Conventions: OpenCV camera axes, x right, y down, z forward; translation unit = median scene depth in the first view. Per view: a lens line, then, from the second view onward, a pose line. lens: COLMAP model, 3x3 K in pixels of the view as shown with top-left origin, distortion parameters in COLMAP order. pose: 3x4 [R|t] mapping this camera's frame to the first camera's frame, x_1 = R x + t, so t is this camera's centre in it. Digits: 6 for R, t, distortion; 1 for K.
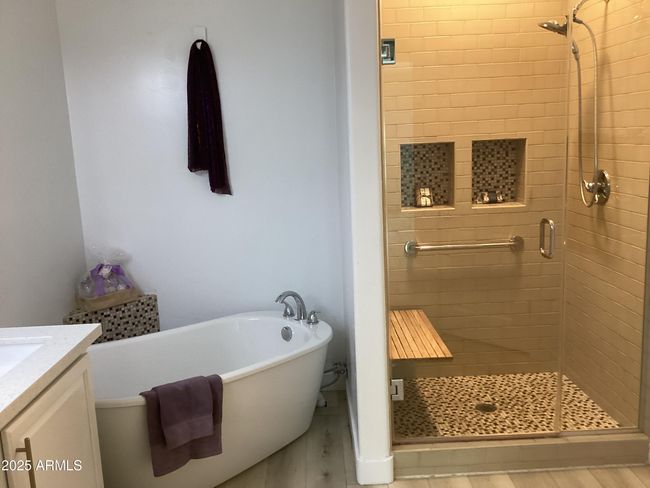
lens RADIAL K [[591.4, 0, 327.1], [0, 591.4, 241.9], [0, 0, 1]] dist [0.057242, 0.000000]
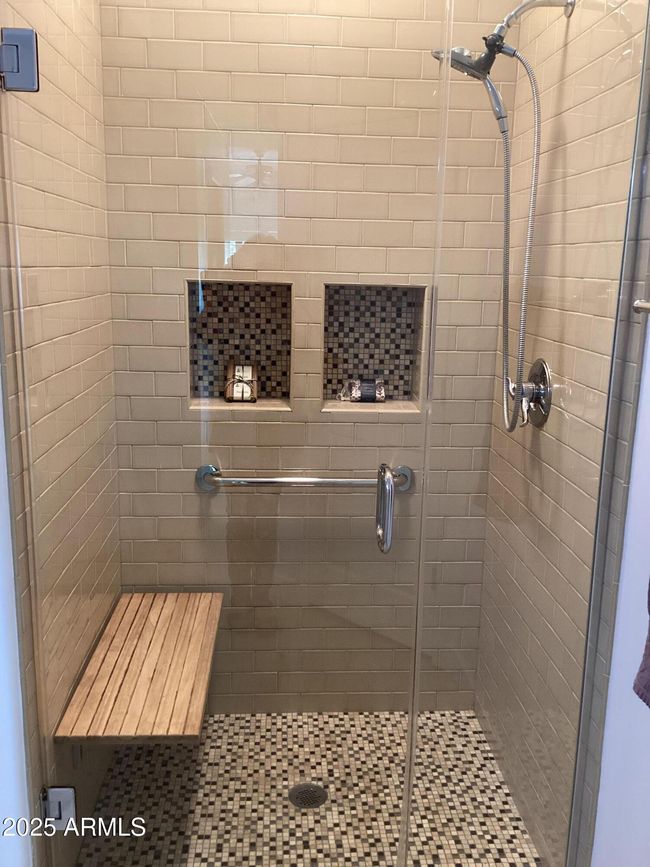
lens RADIAL K [[788.8, 0, 322.7], [0, 788.8, 434.8], [0, 0, 1]] dist [0.057242, 0.000000]
pose [[0.997329, 0.057309, 0.045291, 0.208796], [-0.058902, 0.997662, 0.034662, -0.058189], [-0.043199, -0.037237, 0.998372, 0.283405]]
